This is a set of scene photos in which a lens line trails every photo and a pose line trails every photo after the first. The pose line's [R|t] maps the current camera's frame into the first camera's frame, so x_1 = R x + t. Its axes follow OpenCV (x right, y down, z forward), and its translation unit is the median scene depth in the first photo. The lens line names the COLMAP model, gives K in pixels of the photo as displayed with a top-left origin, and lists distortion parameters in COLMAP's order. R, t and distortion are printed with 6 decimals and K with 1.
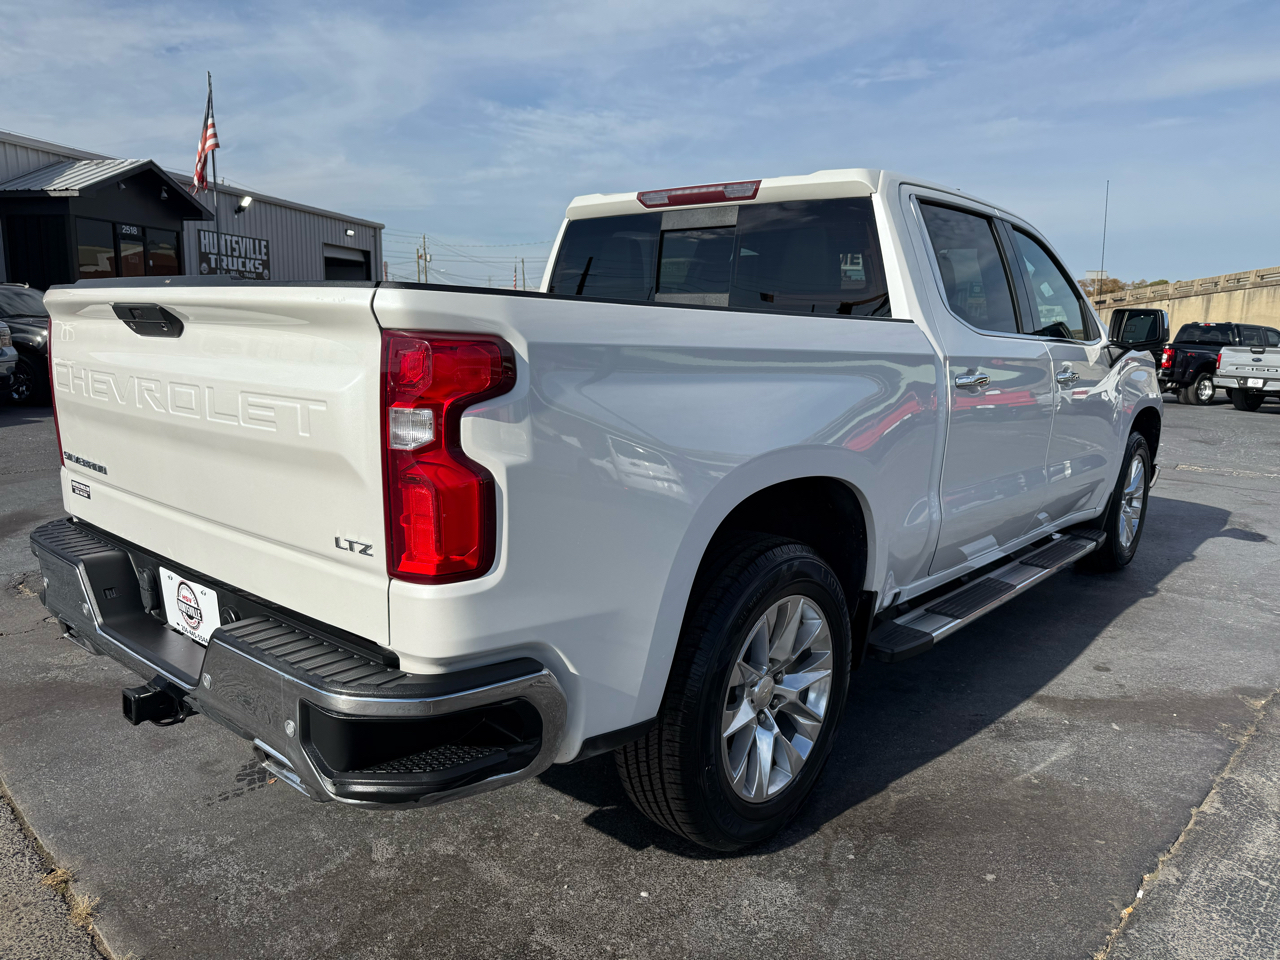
lens RADIAL K [[902.3, 0, 639.0], [0, 902.3, 486.3], [0, 0, 1]] dist [0.024524, -0.032973]
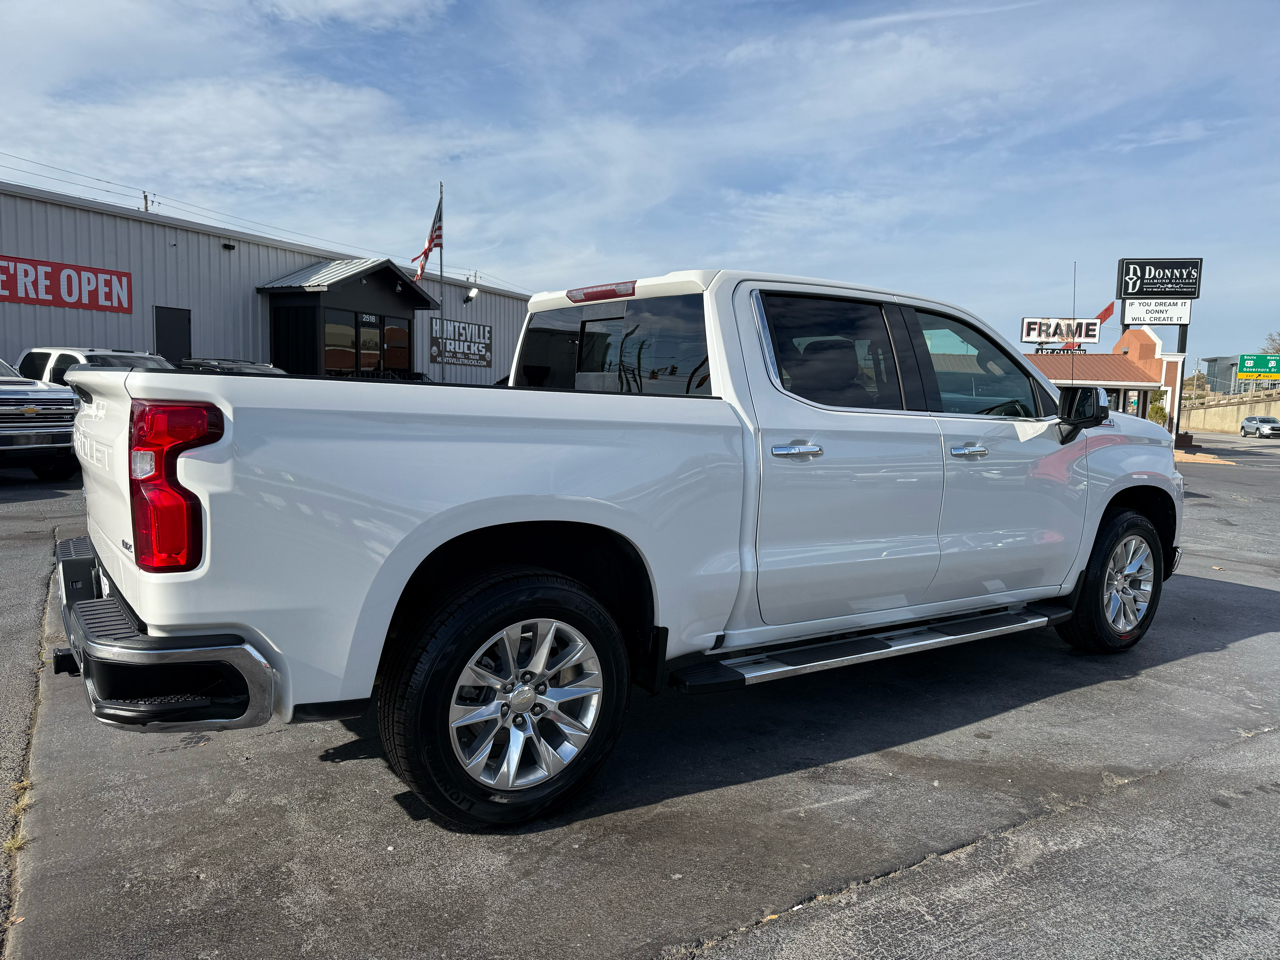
lens RADIAL K [[902.3, 0, 642.3], [0, 902.3, 494.9], [0, 0, 1]] dist [0.024524, -0.032973]
pose [[0.969039, 0.030858, -0.244970, 0.440024], [-0.048959, 0.996473, -0.068148, 0.022196], [0.242003, 0.078032, 0.967133, -0.114466]]
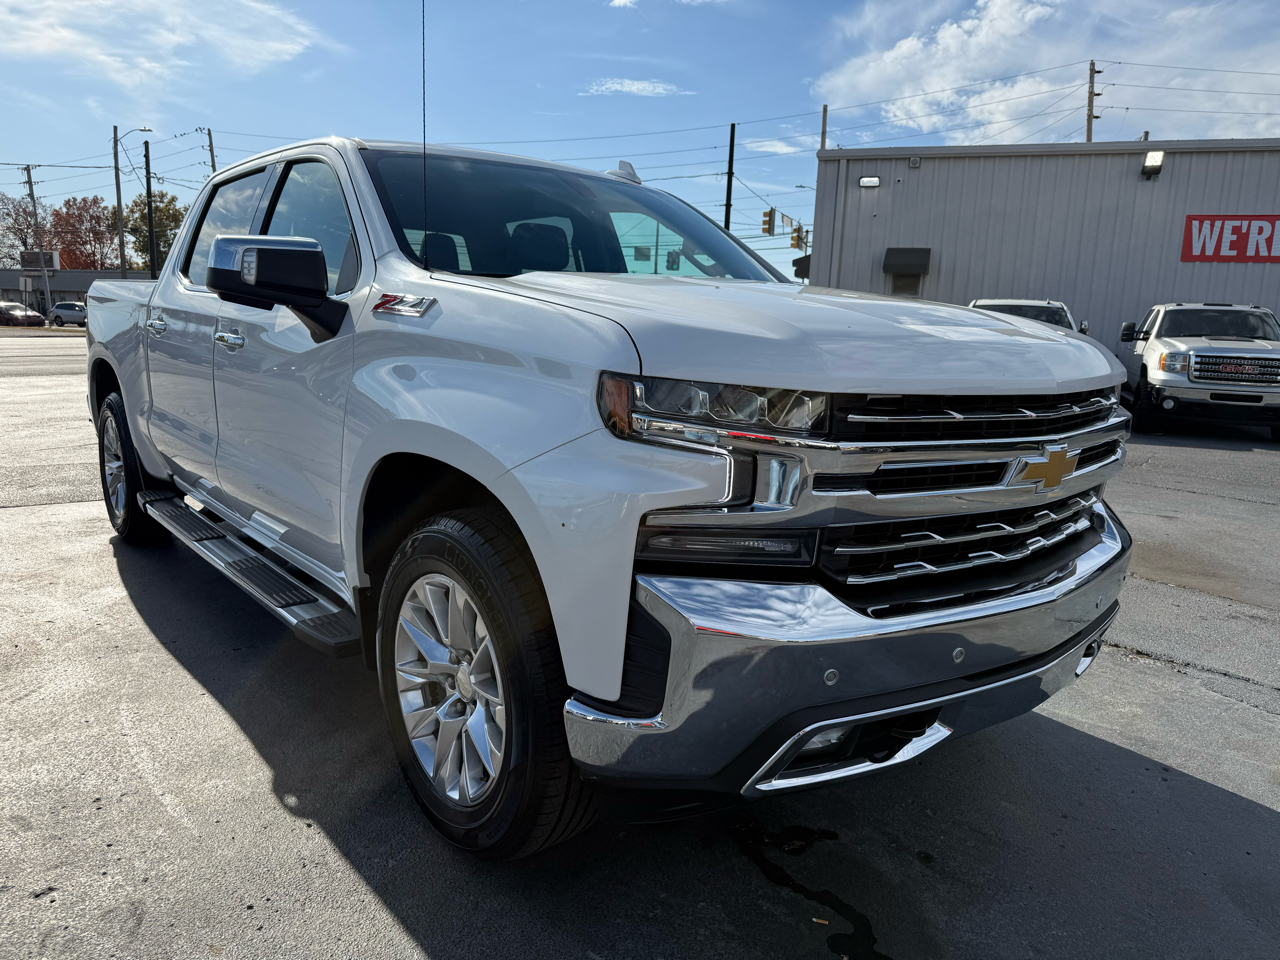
lens RADIAL K [[902.3, 0, 646.4], [0, 902.3, 488.9], [0, 0, 1]] dist [0.024524, -0.032973]
pose [[-0.161363, 0.151318, -0.975225, 1.478701], [-0.216661, 0.958636, 0.184593, -0.265808], [0.962819, 0.241080, -0.121904, 1.805586]]
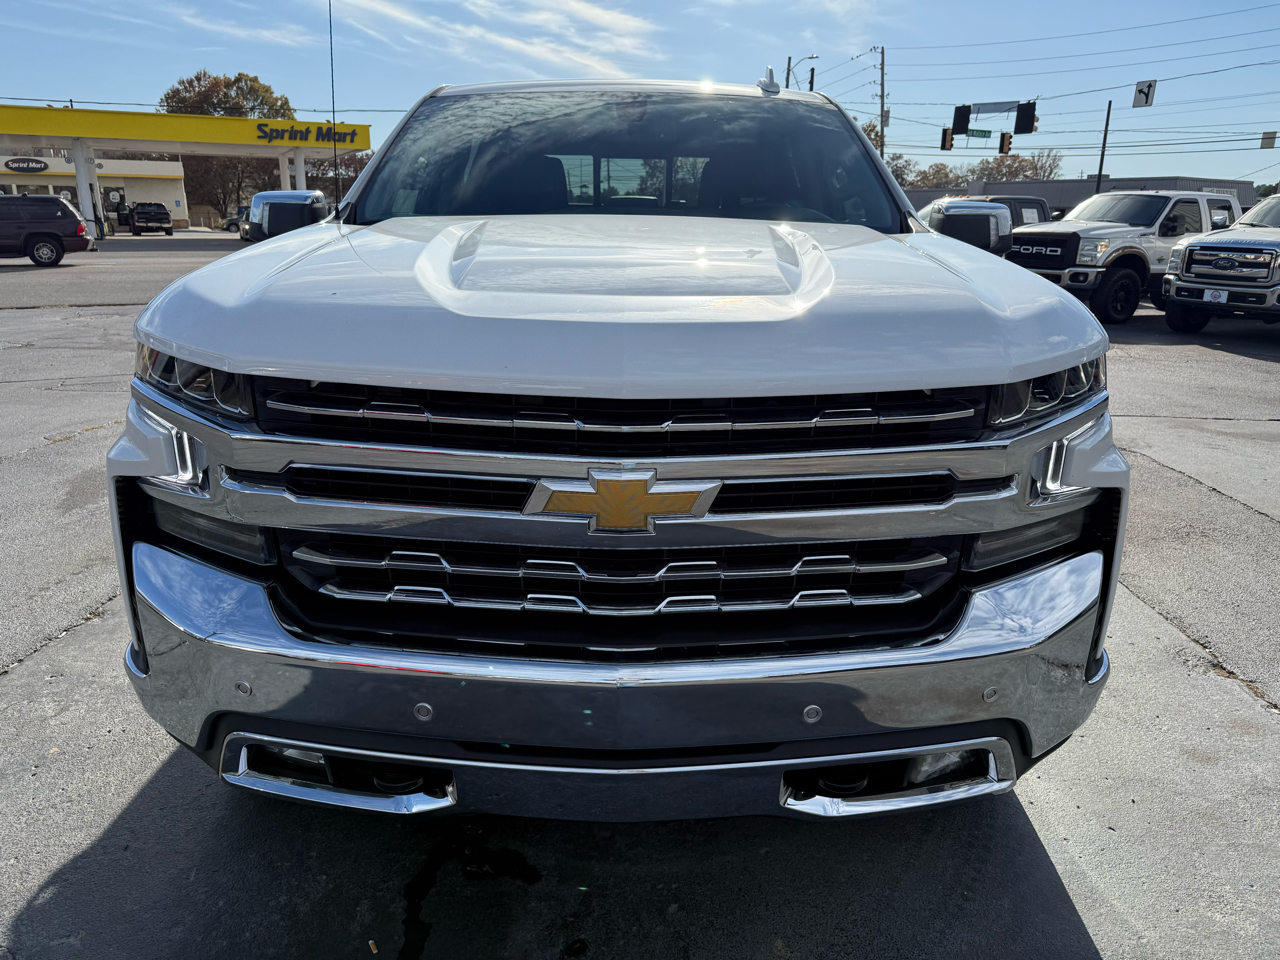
lens RADIAL K [[902.3, 0, 628.2], [0, 902.3, 476.9], [0, 0, 1]] dist [0.024524, -0.032973]
pose [[-0.745294, 0.146513, -0.650439, 1.112047], [-0.157409, 0.909313, 0.385191, -0.402214], [0.647888, 0.389466, -0.654643, 2.267796]]
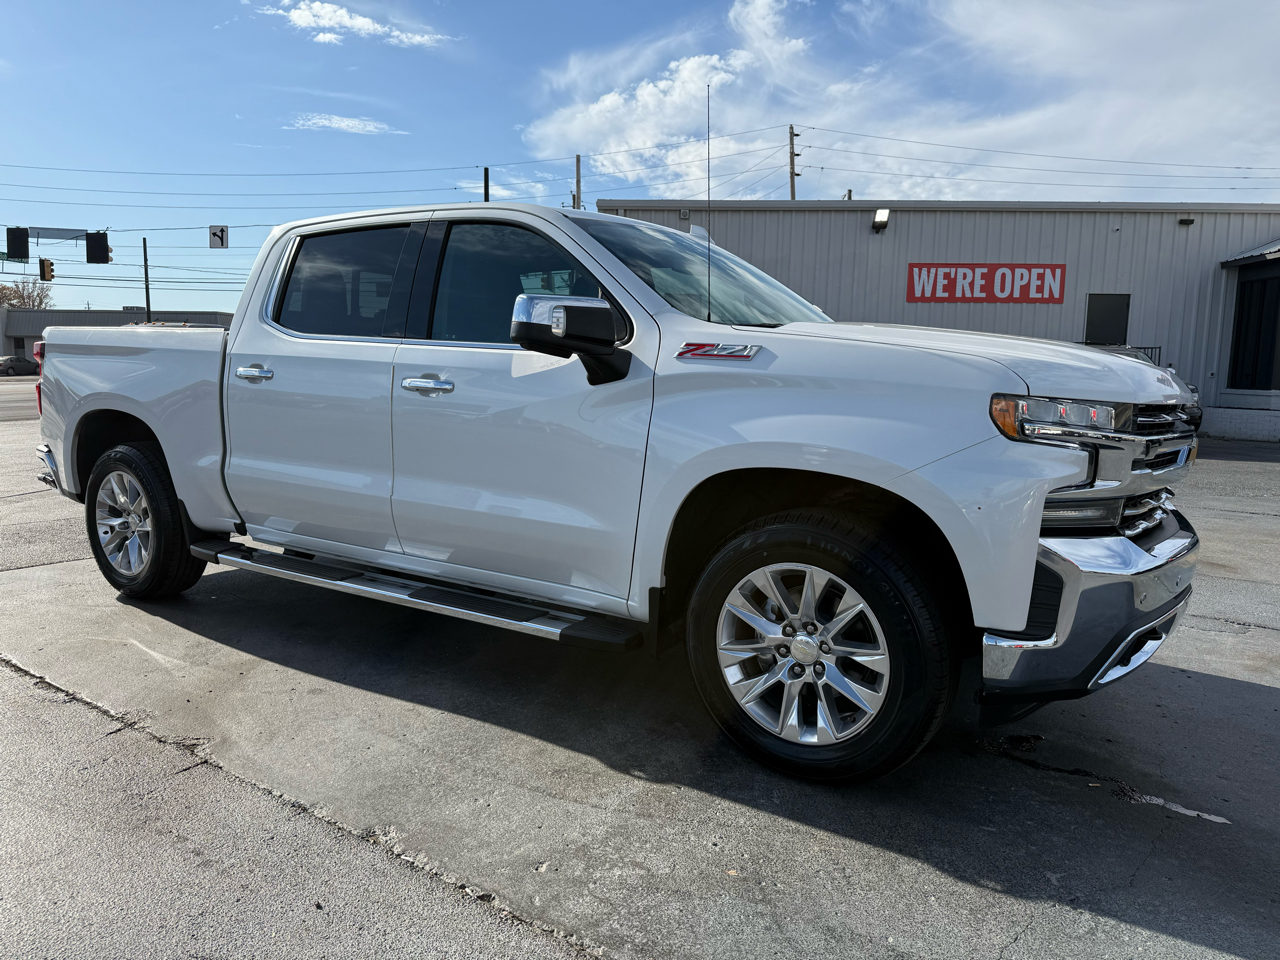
lens RADIAL K [[902.3, 0, 637.3], [0, 902.3, 475.1], [0, 0, 1]] dist [0.024524, -0.032973]
pose [[0.133457, 0.098809, -0.986117, 1.660407], [-0.190305, 0.979056, 0.072346, -0.163540], [0.972612, 0.178008, 0.149466, 1.318245]]
